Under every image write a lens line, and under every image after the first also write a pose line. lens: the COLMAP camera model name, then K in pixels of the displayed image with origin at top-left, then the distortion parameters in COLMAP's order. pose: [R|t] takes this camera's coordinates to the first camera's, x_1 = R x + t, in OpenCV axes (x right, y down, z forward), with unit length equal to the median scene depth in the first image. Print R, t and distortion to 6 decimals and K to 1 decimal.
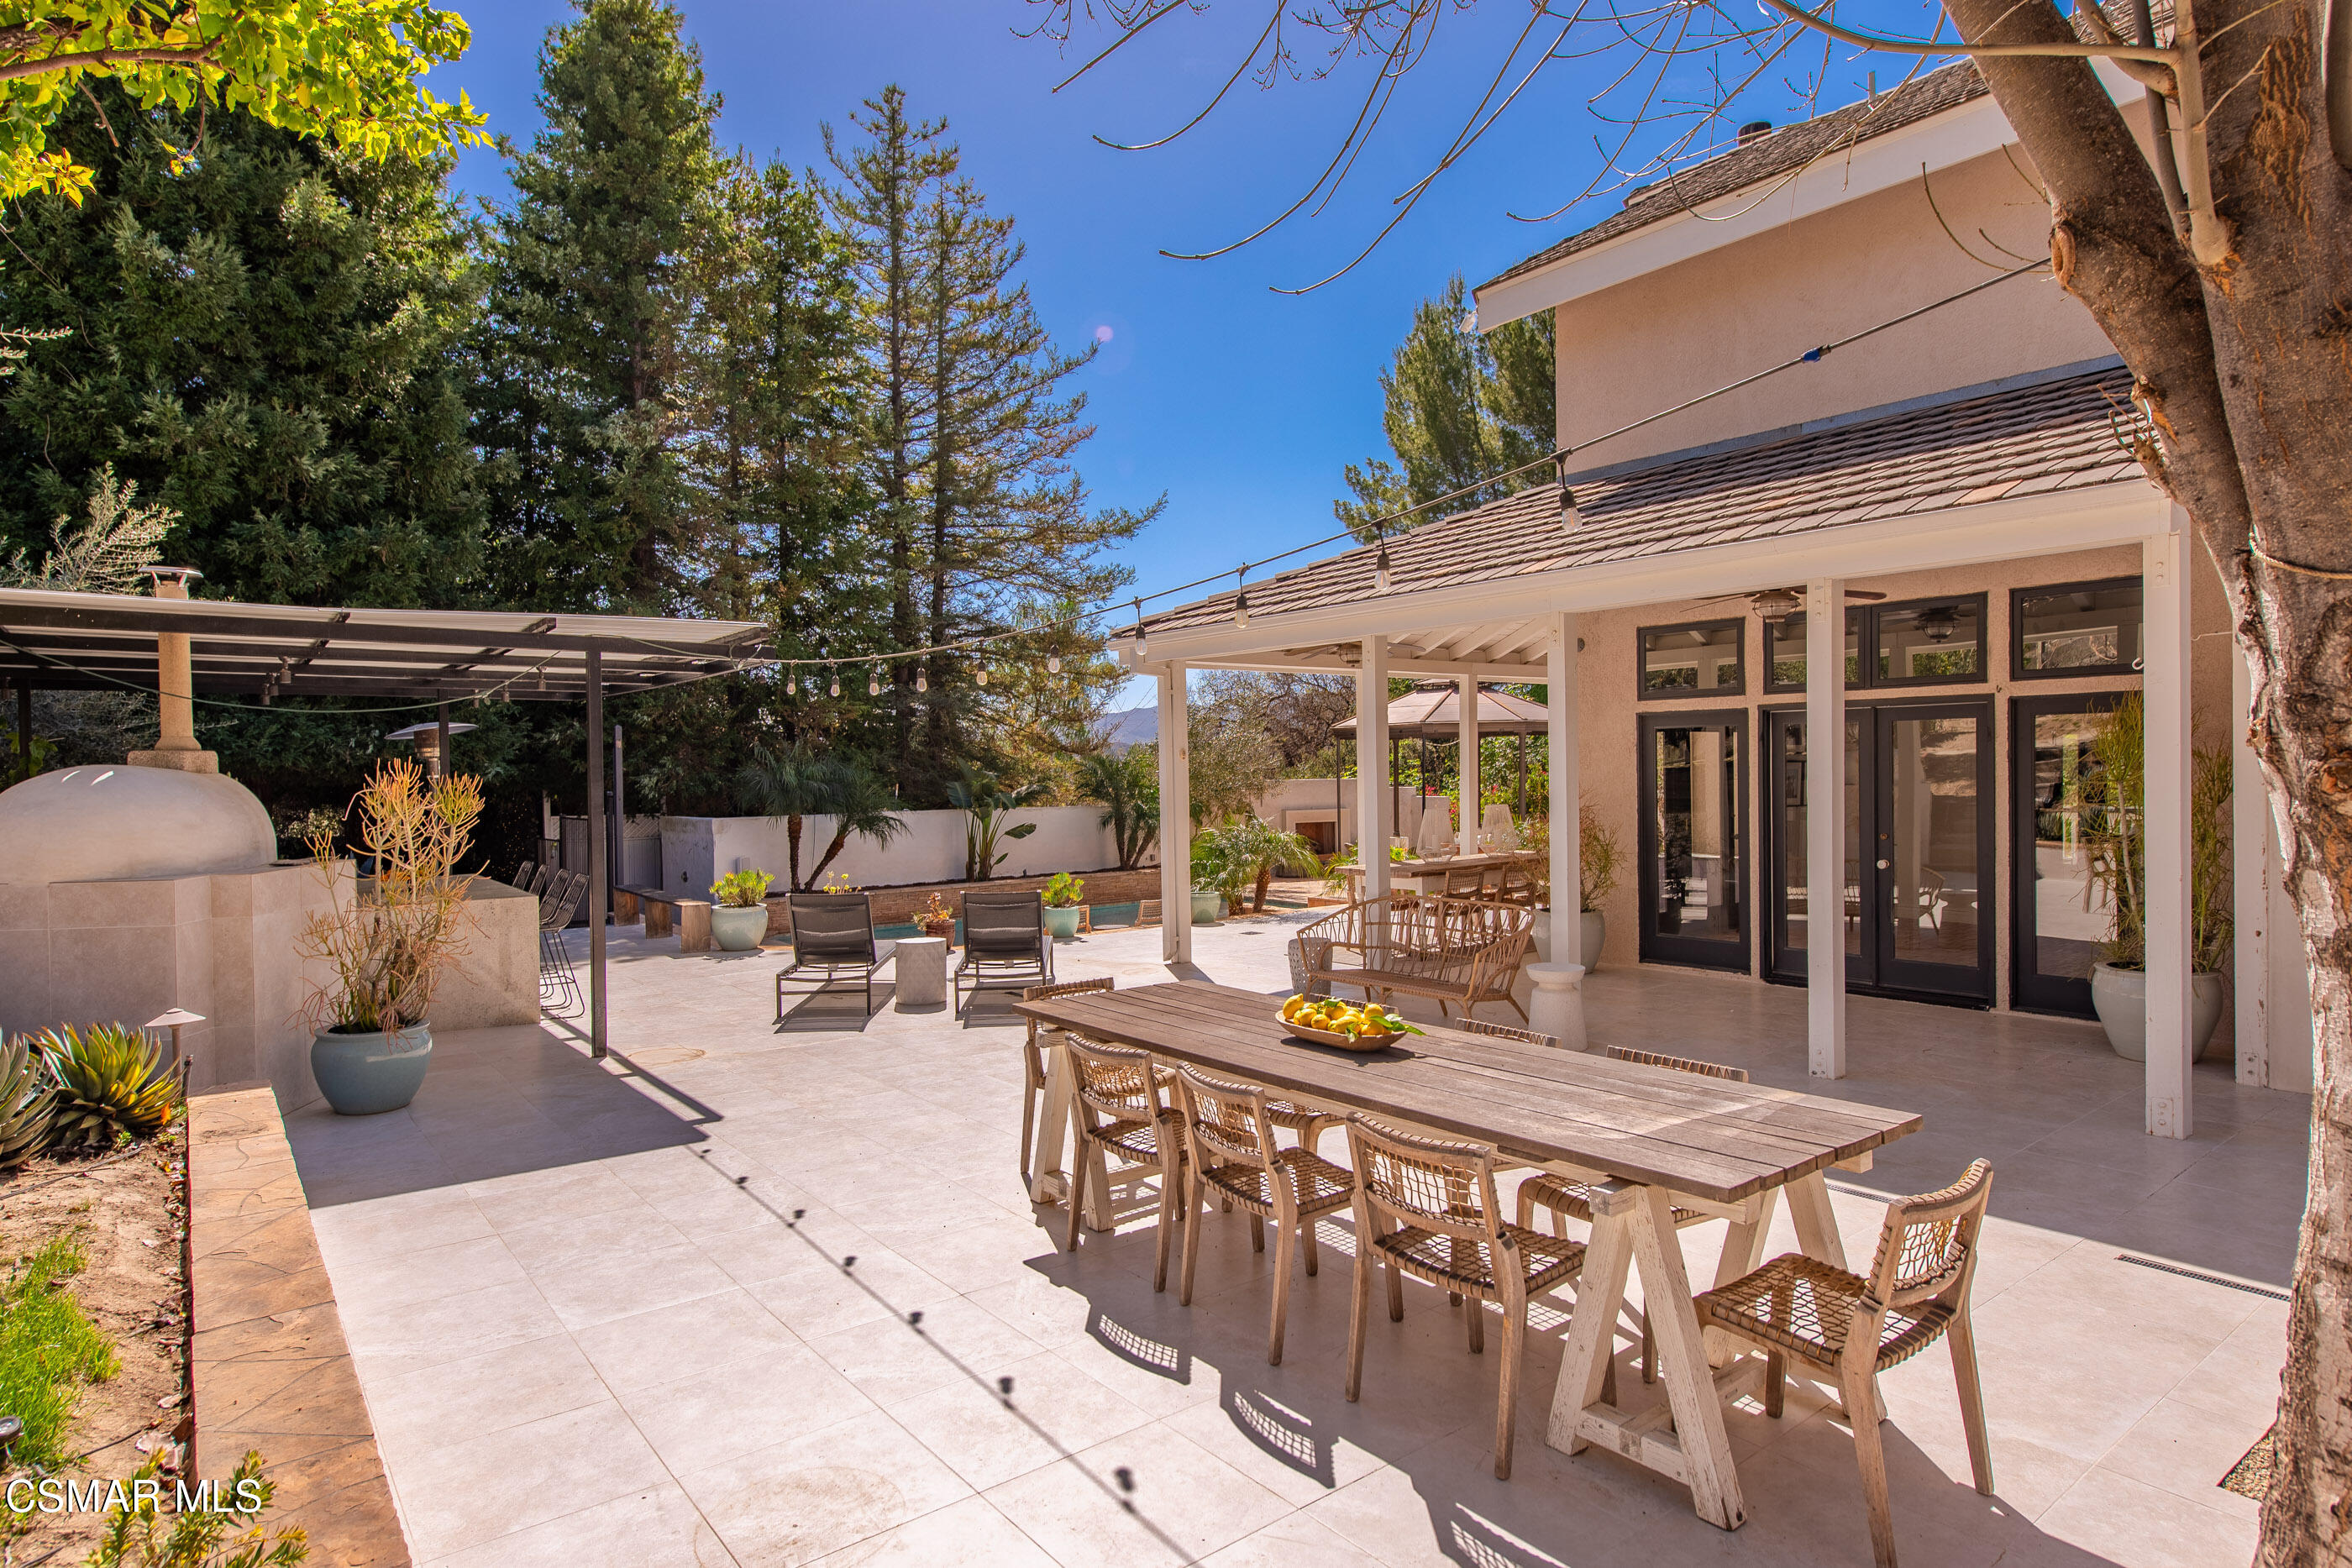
lens RADIAL K [[1271.3, 0, 1172.4], [0, 1271.3, 780.2], [0, 0, 1]] dist [0.008518, -0.002805]
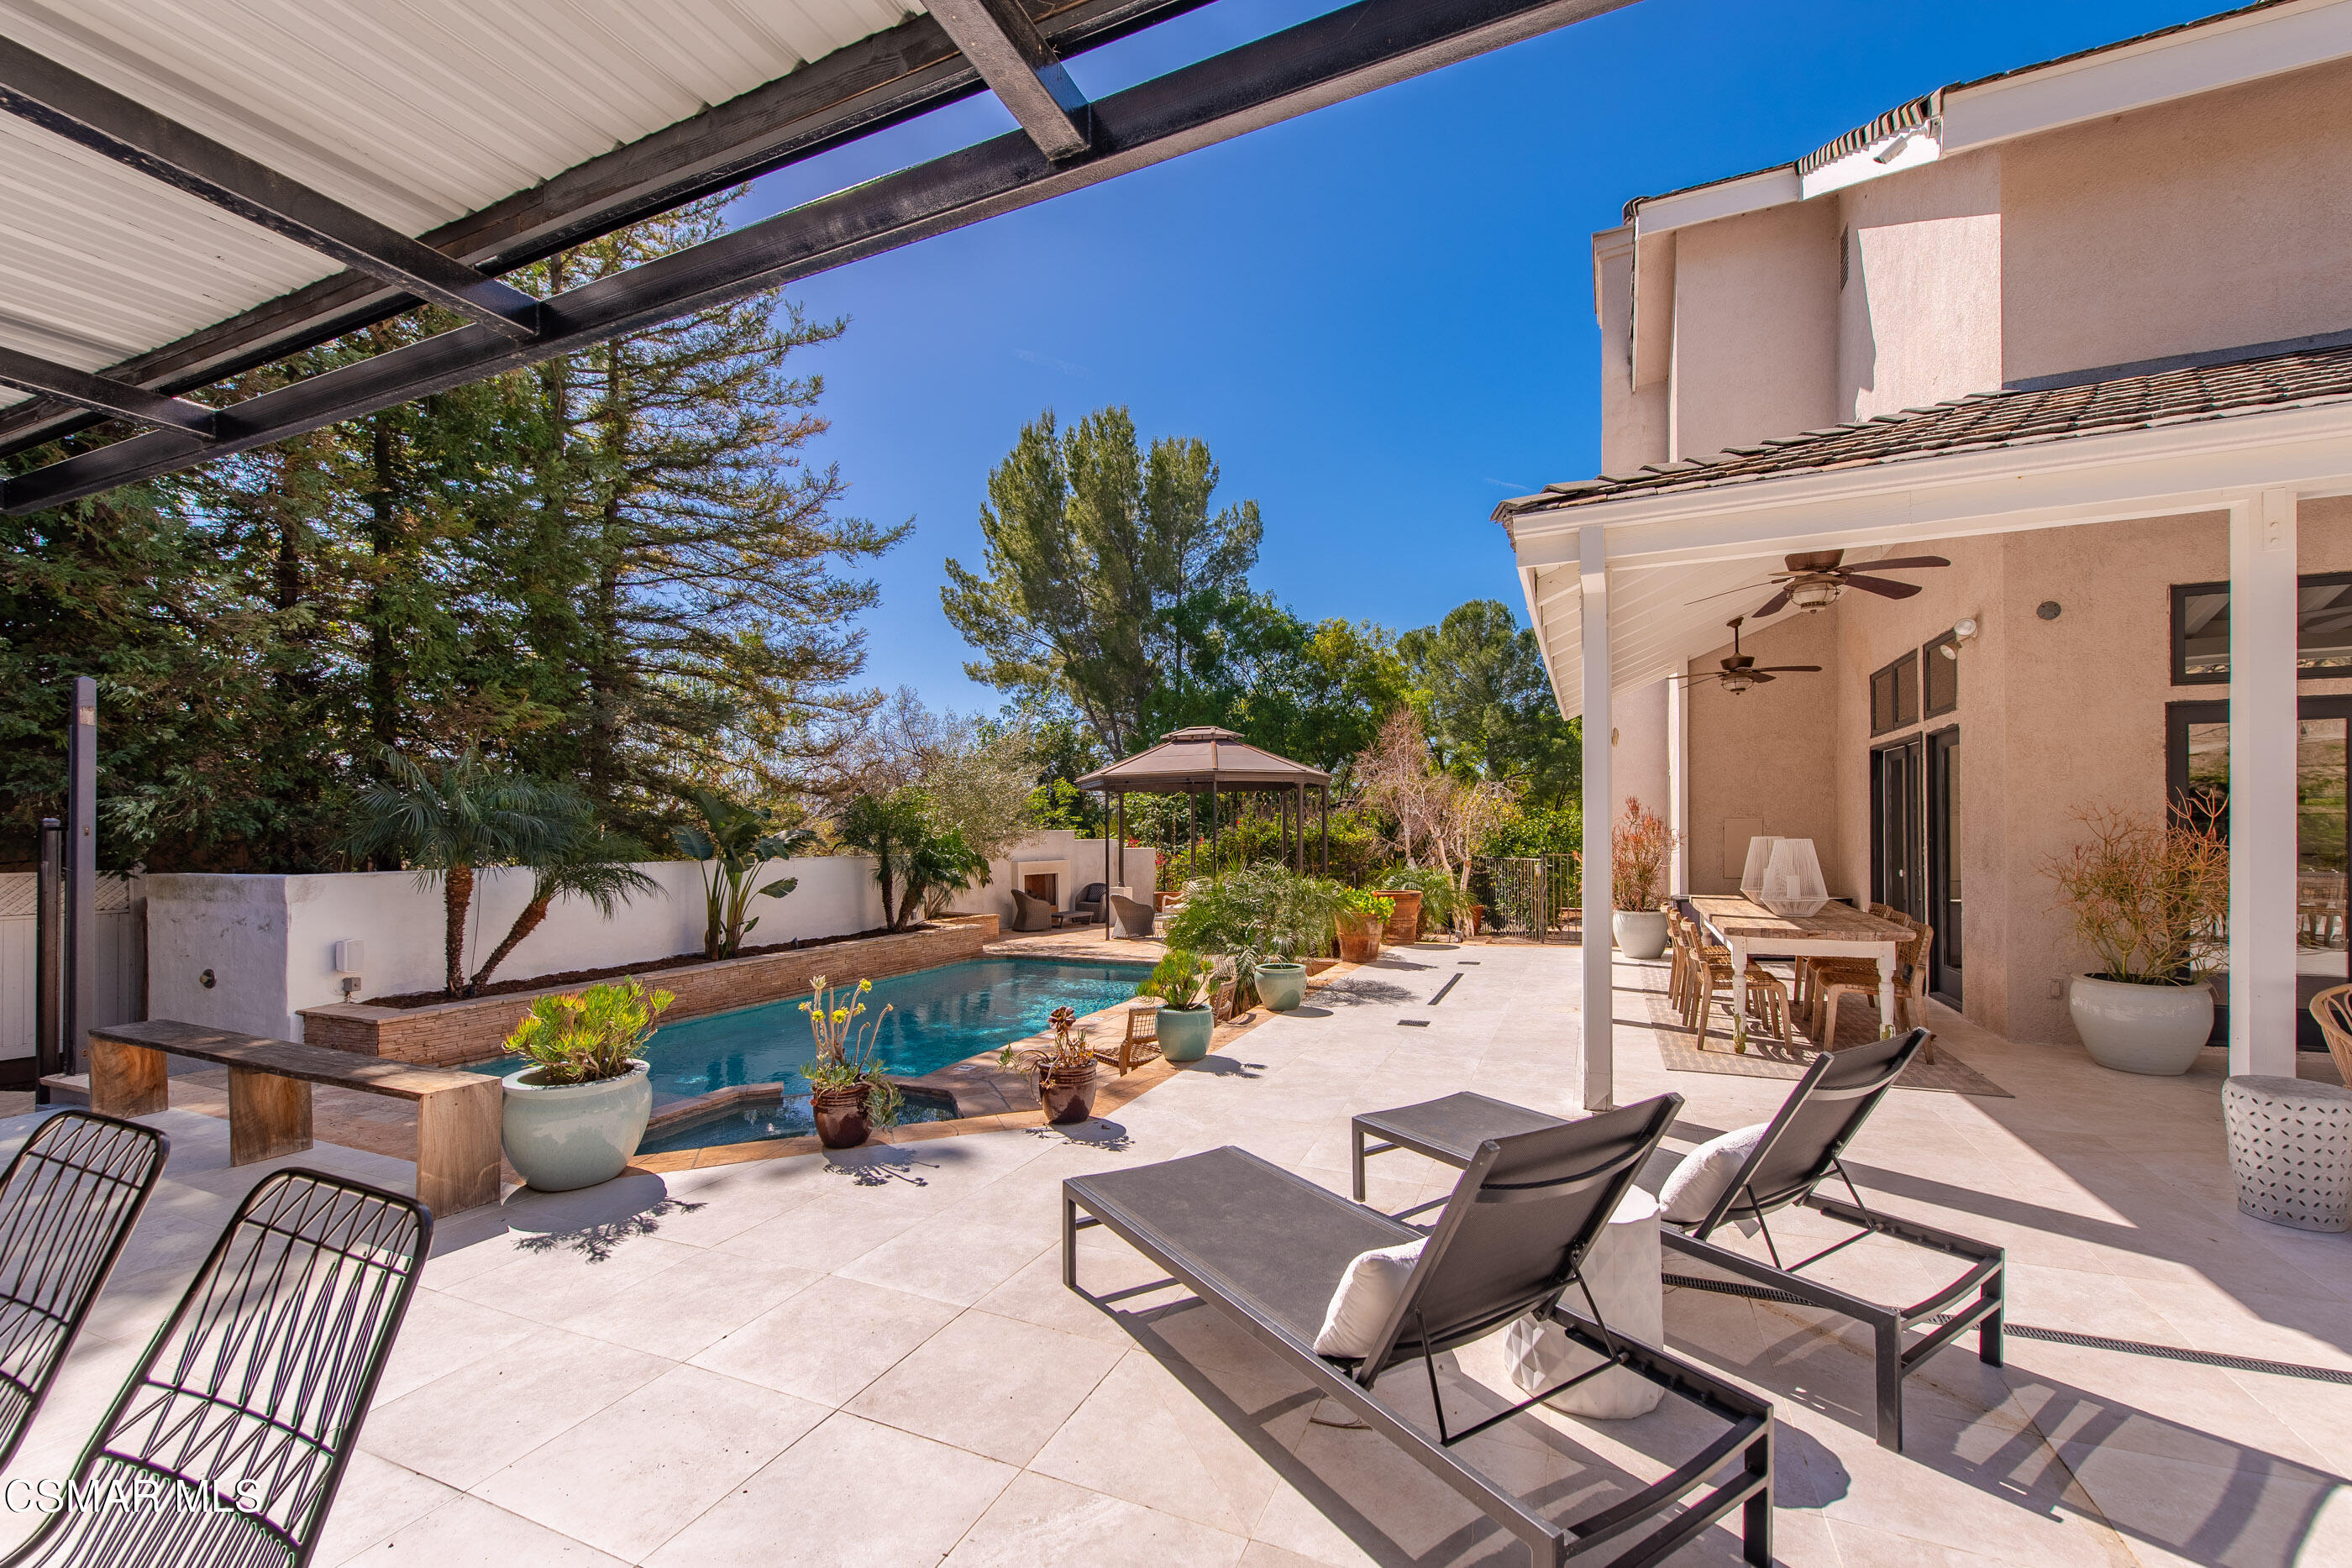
lens RADIAL K [[960.2, 0, 1200.5], [0, 960.2, 828.7], [0, 0, 1]] dist [0.005668, -0.001157]
pose [[0.874914, 0.008719, 0.484200, -0.190810], [-0.000098, 0.999841, -0.017827, 0.014855], [-0.484278, 0.015550, 0.874776, 0.378216]]
